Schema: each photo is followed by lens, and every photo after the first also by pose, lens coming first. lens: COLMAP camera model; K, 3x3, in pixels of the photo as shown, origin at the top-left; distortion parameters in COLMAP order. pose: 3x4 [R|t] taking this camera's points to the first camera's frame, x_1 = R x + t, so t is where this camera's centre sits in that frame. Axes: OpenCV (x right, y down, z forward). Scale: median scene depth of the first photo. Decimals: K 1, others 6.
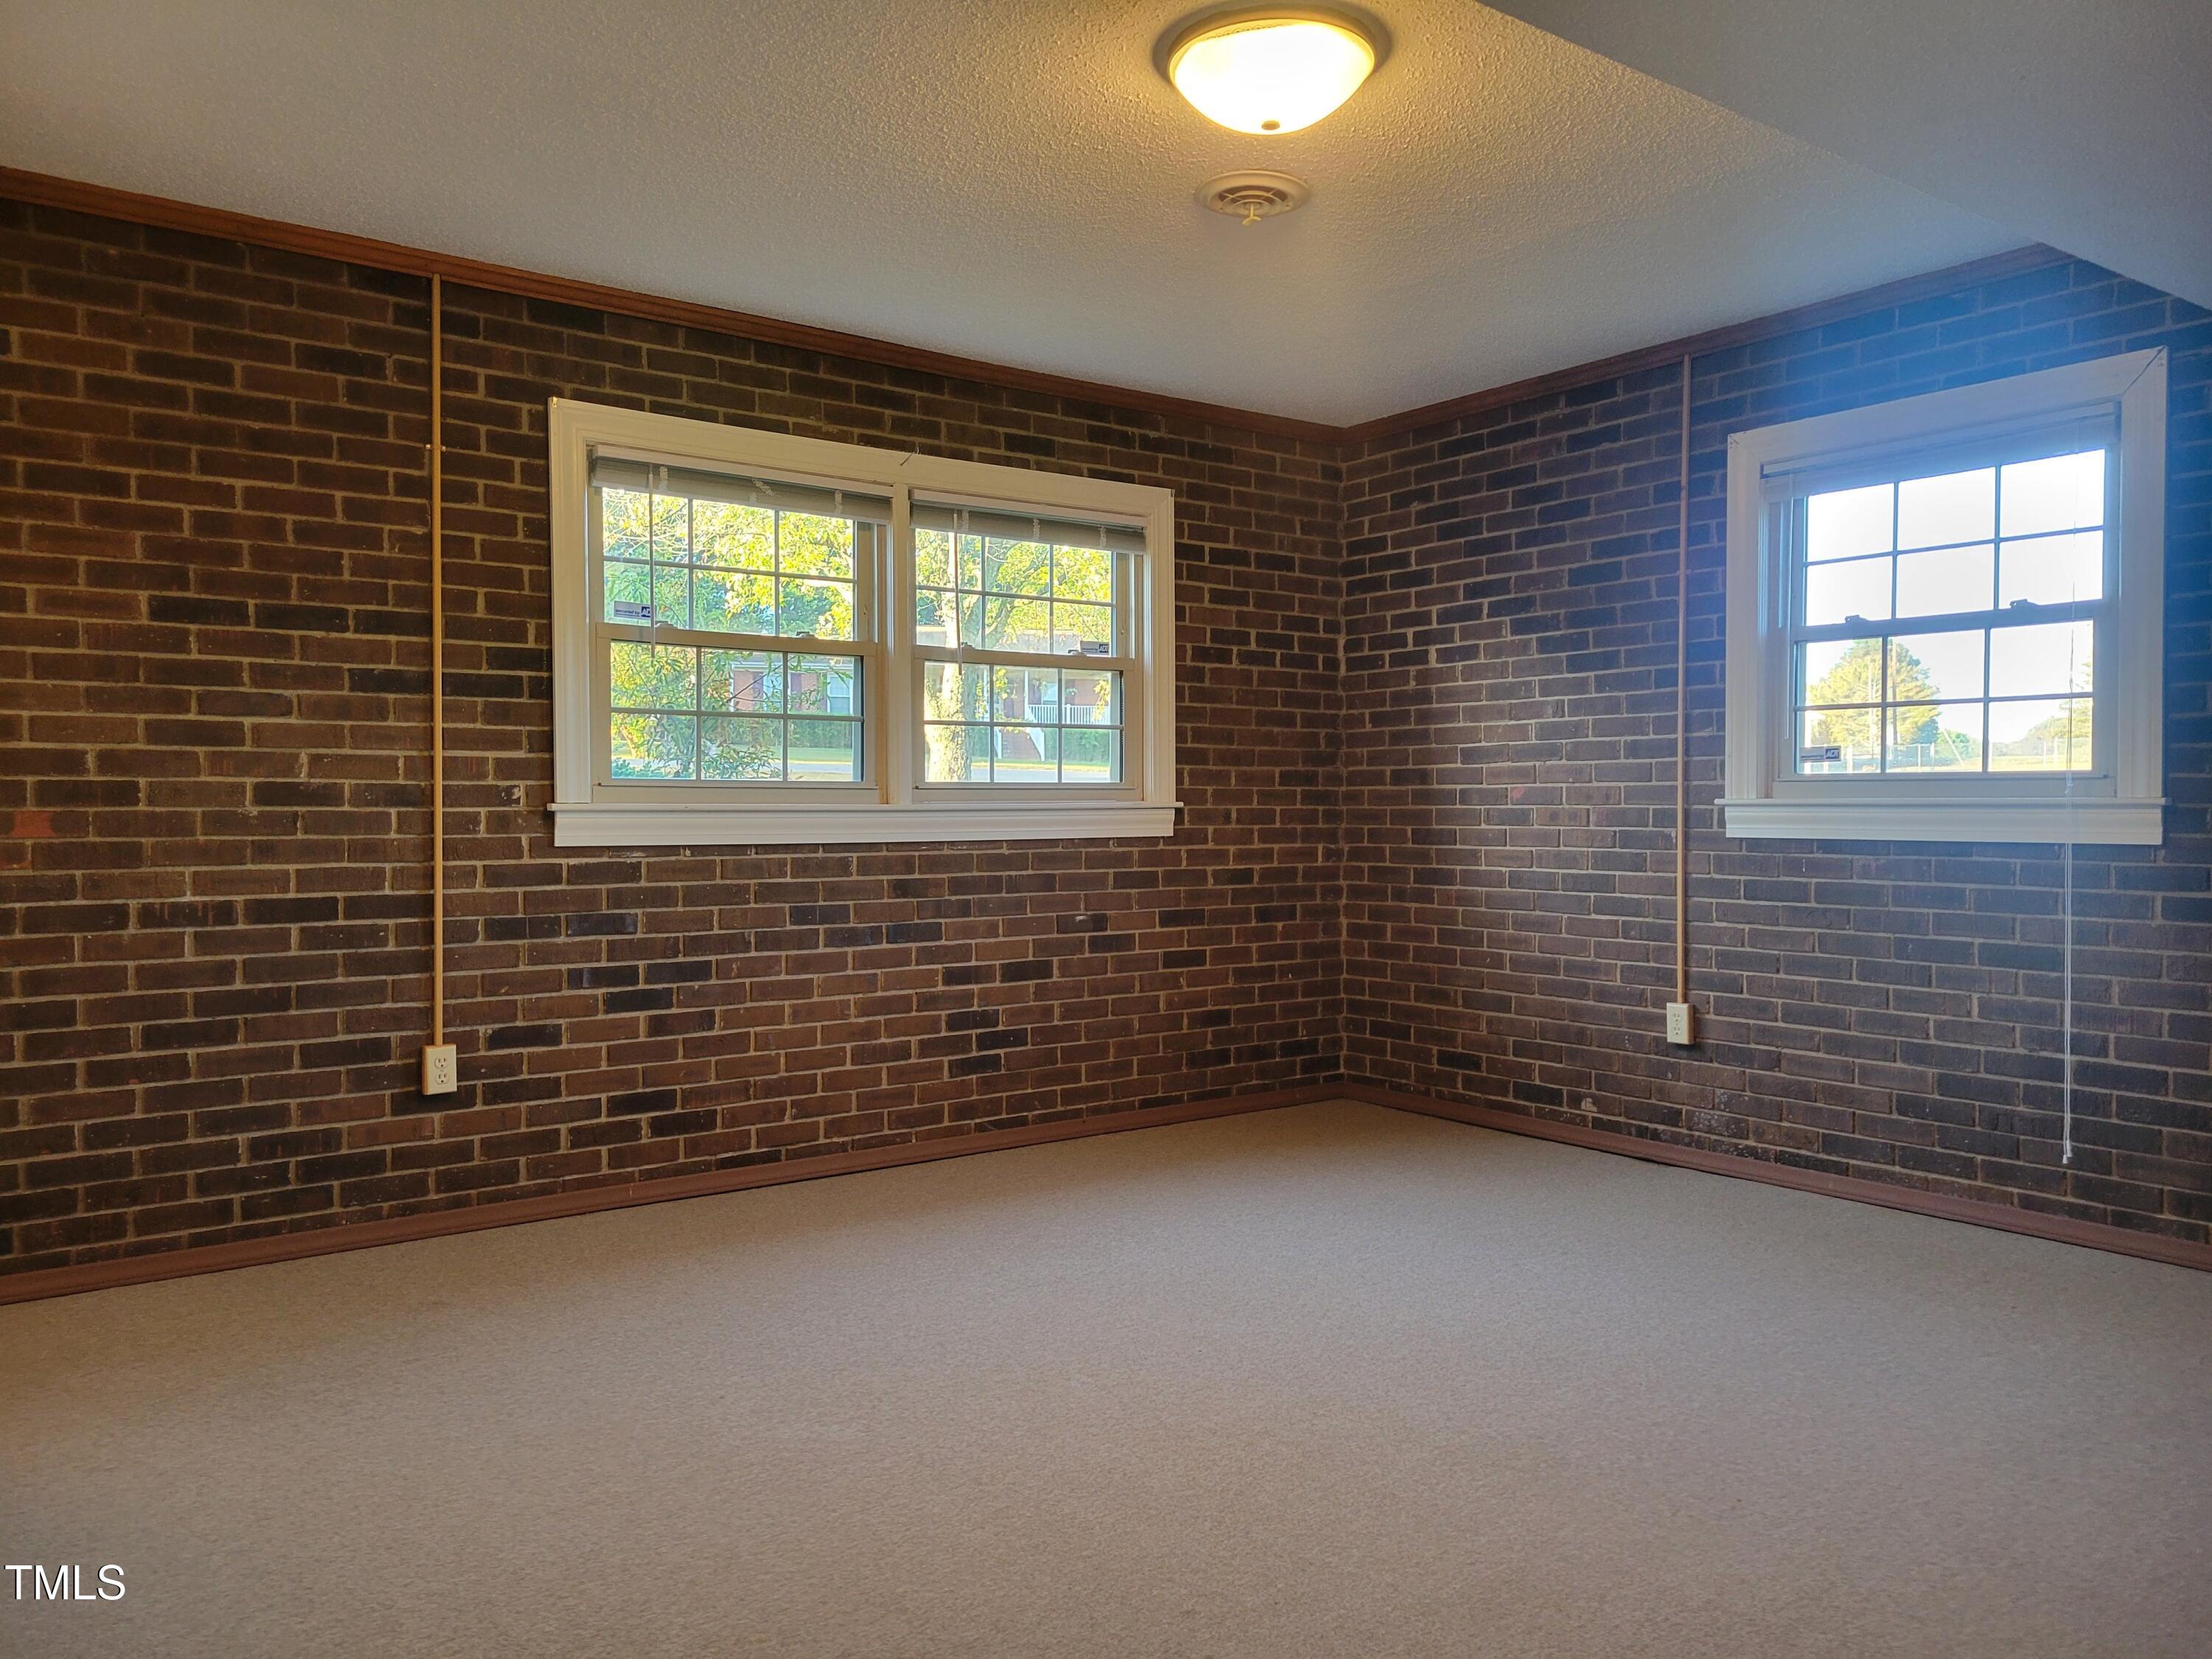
lens RADIAL K [[1660.8, 0, 1106.0], [0, 1660.8, 829.5], [0, 0, 1]] dist [0.006021, 0.000801]
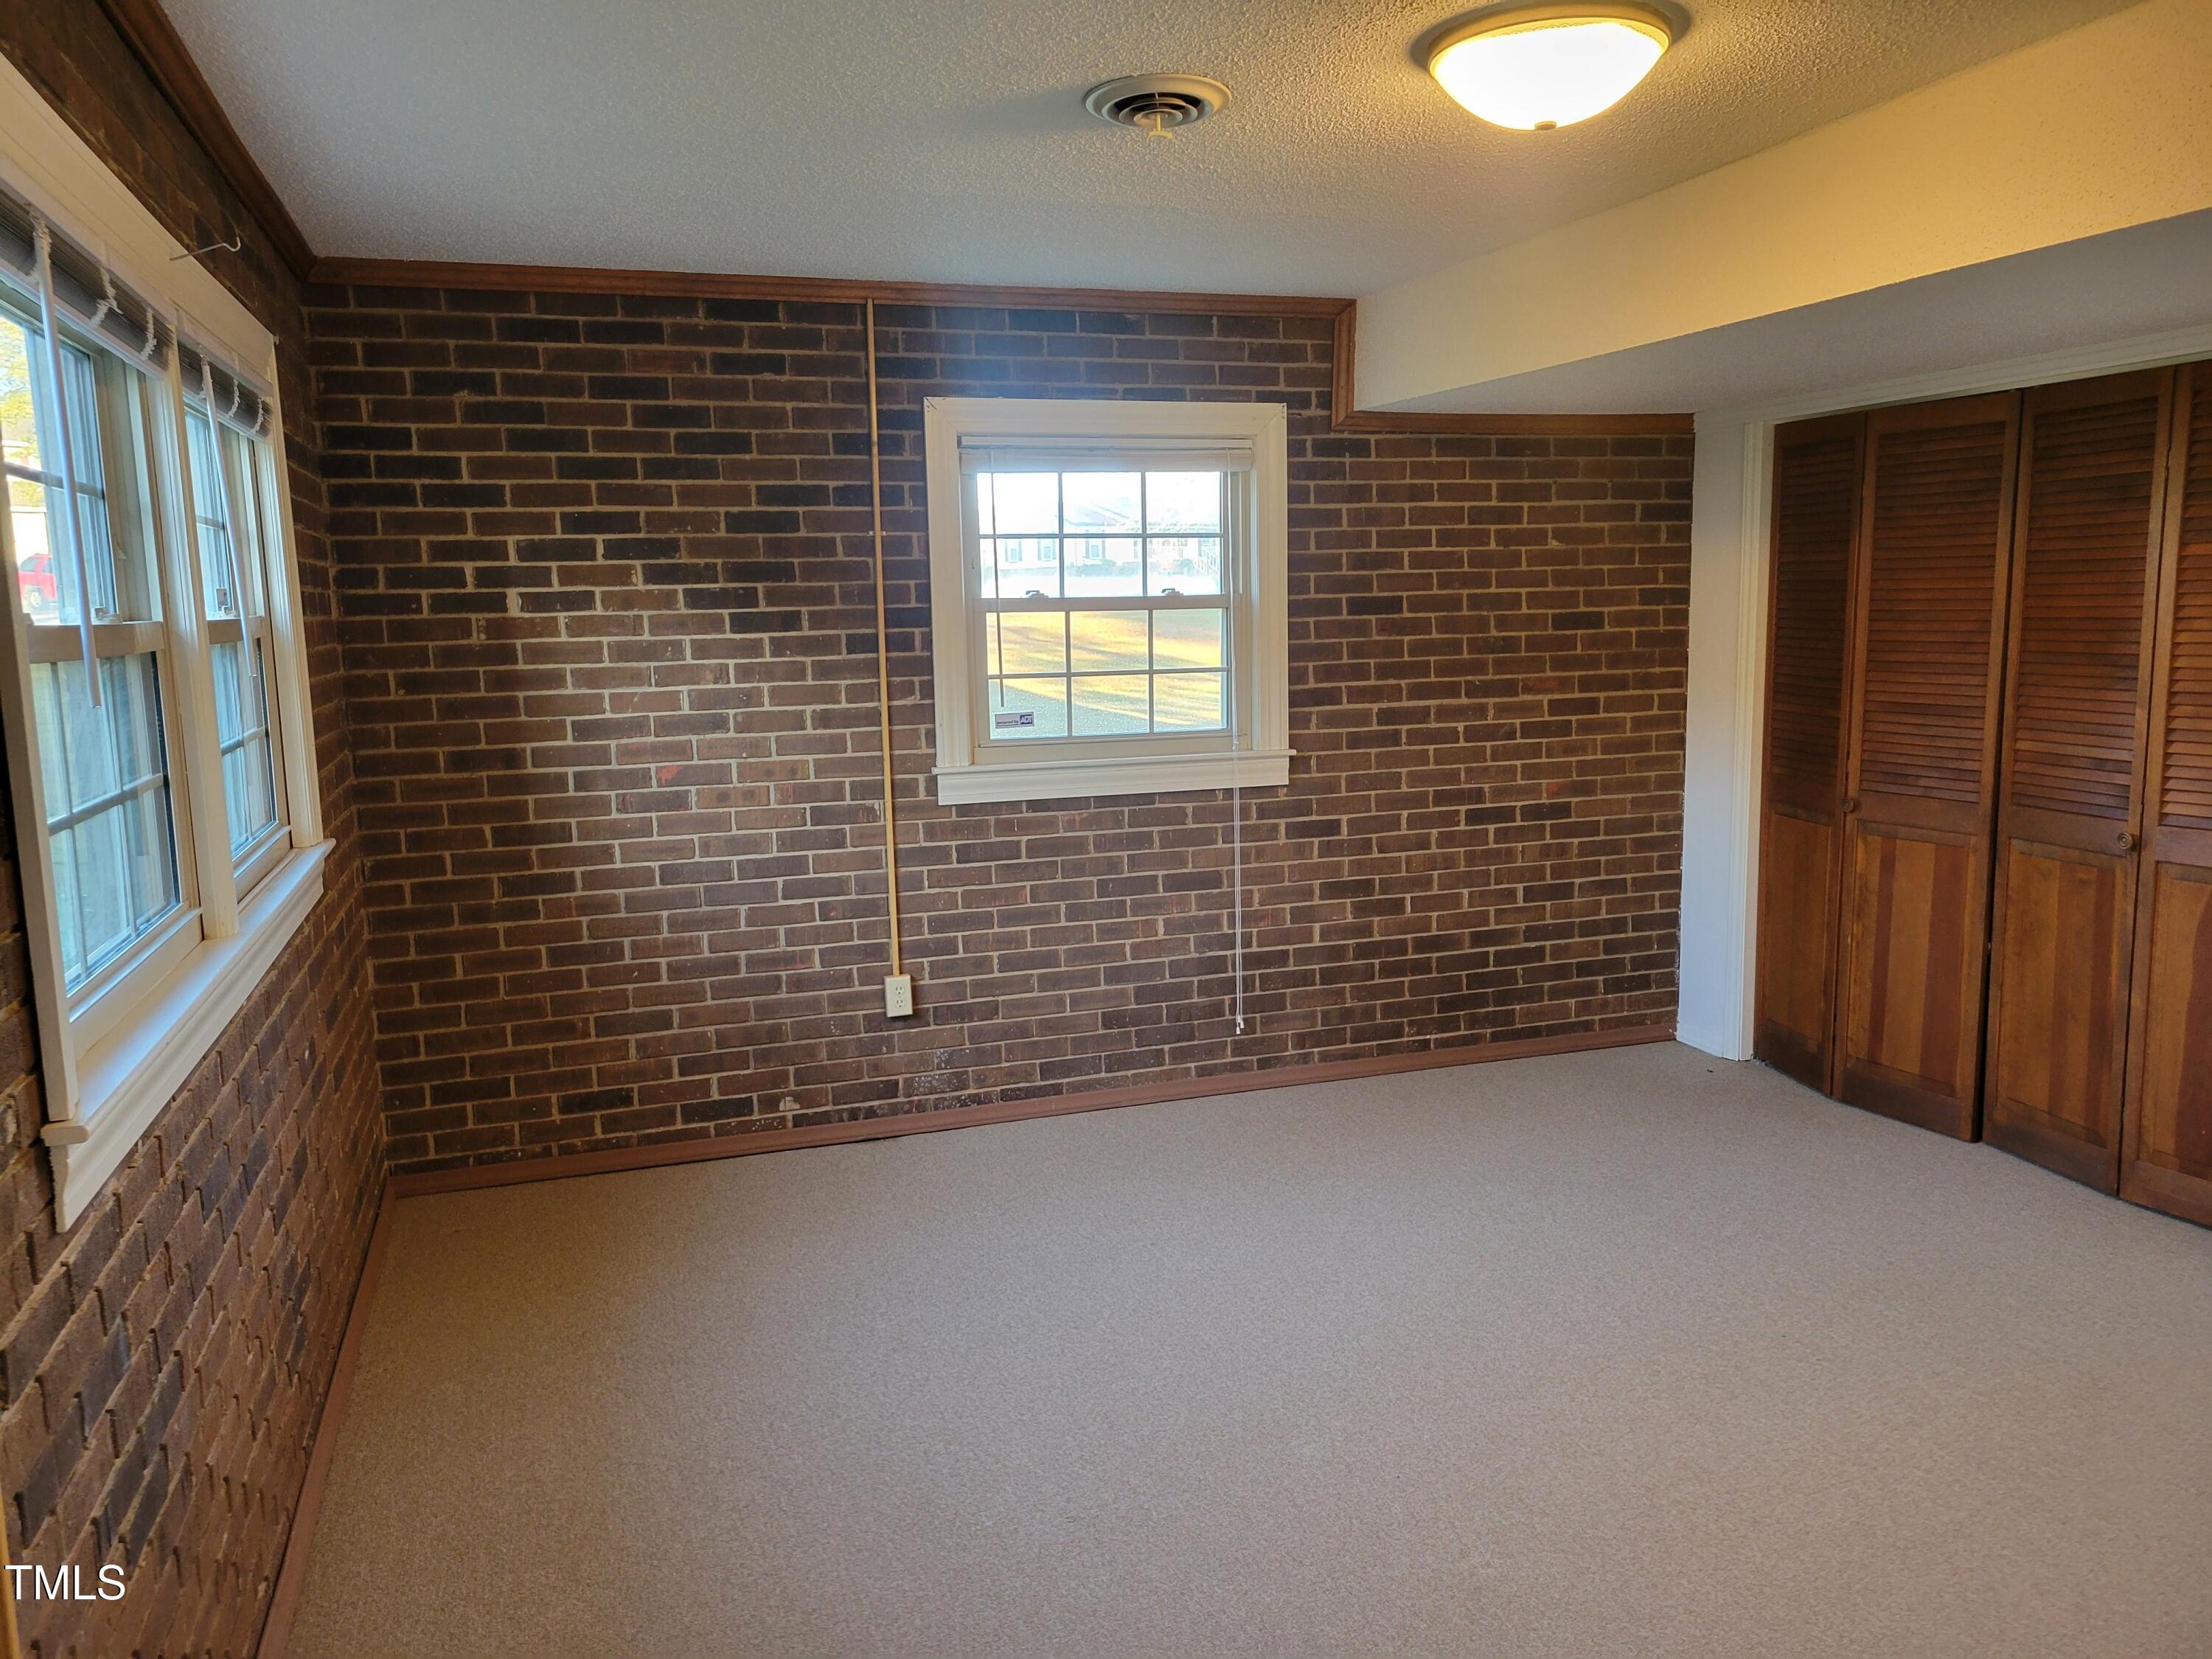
lens RADIAL K [[1660.8, 0, 1106.0], [0, 1660.8, 829.5], [0, 0, 1]] dist [0.006021, 0.000801]
pose [[0.289292, -0.136385, 0.947475, -0.531091], [0.031035, 0.990614, 0.133119, -0.106735], [-0.956738, -0.009105, 0.290809, 0.582829]]
